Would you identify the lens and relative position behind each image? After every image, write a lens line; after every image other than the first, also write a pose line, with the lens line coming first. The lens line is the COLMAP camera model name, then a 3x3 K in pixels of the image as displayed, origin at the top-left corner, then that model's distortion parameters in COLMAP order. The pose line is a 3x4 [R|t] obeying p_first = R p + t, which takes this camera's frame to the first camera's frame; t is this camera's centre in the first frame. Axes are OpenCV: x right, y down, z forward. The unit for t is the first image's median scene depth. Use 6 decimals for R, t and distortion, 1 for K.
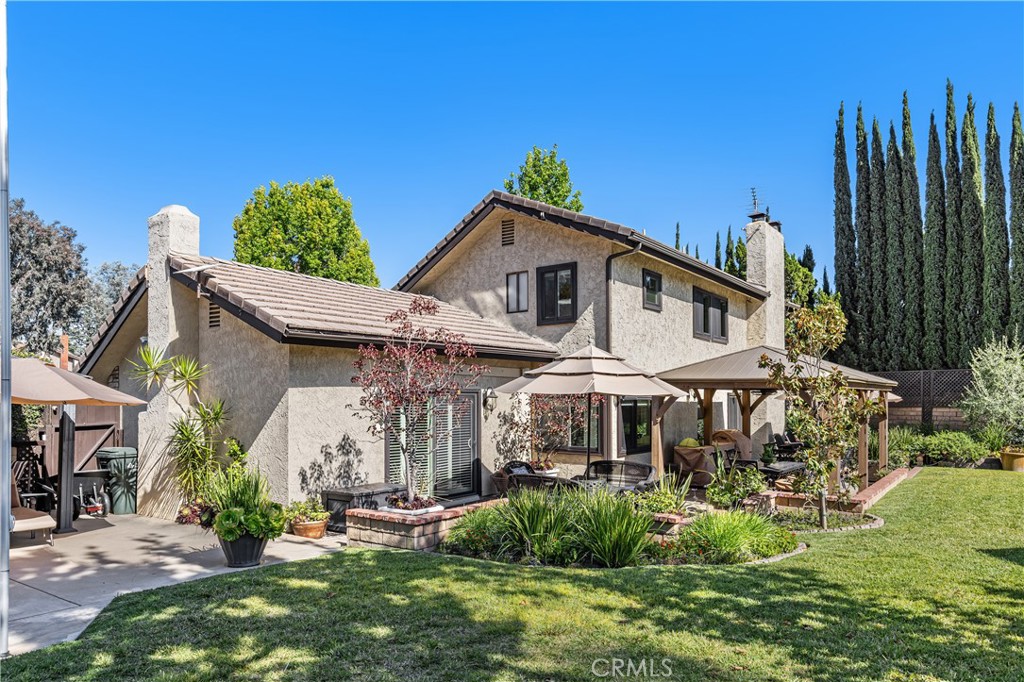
lens RADIAL K [[675.6, 0, 512.2], [0, 675.6, 368.9], [0, 0, 1]] dist [0.004886, 0.002062]
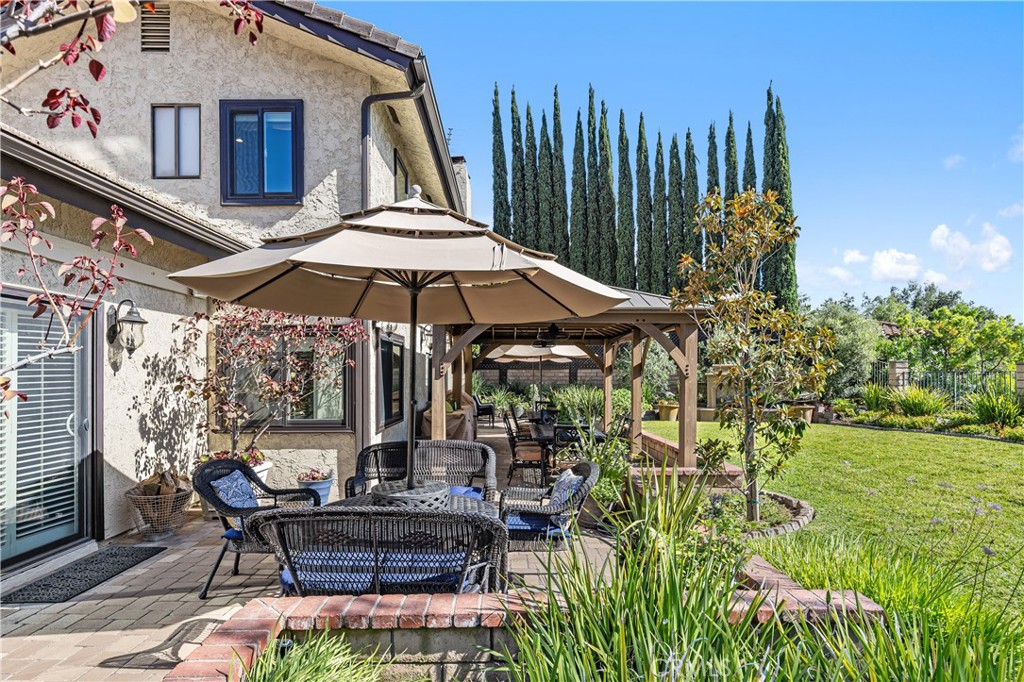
lens RADIAL K [[567.2, 0, 513.2], [0, 567.2, 369.2], [0, 0, 1]] dist [0.002818, -0.001318]
pose [[0.802038, 0.002036, 0.597269, -0.044696], [-0.022385, 0.999394, 0.026652, 0.048609], [-0.596853, -0.034746, 0.801598, 0.434324]]
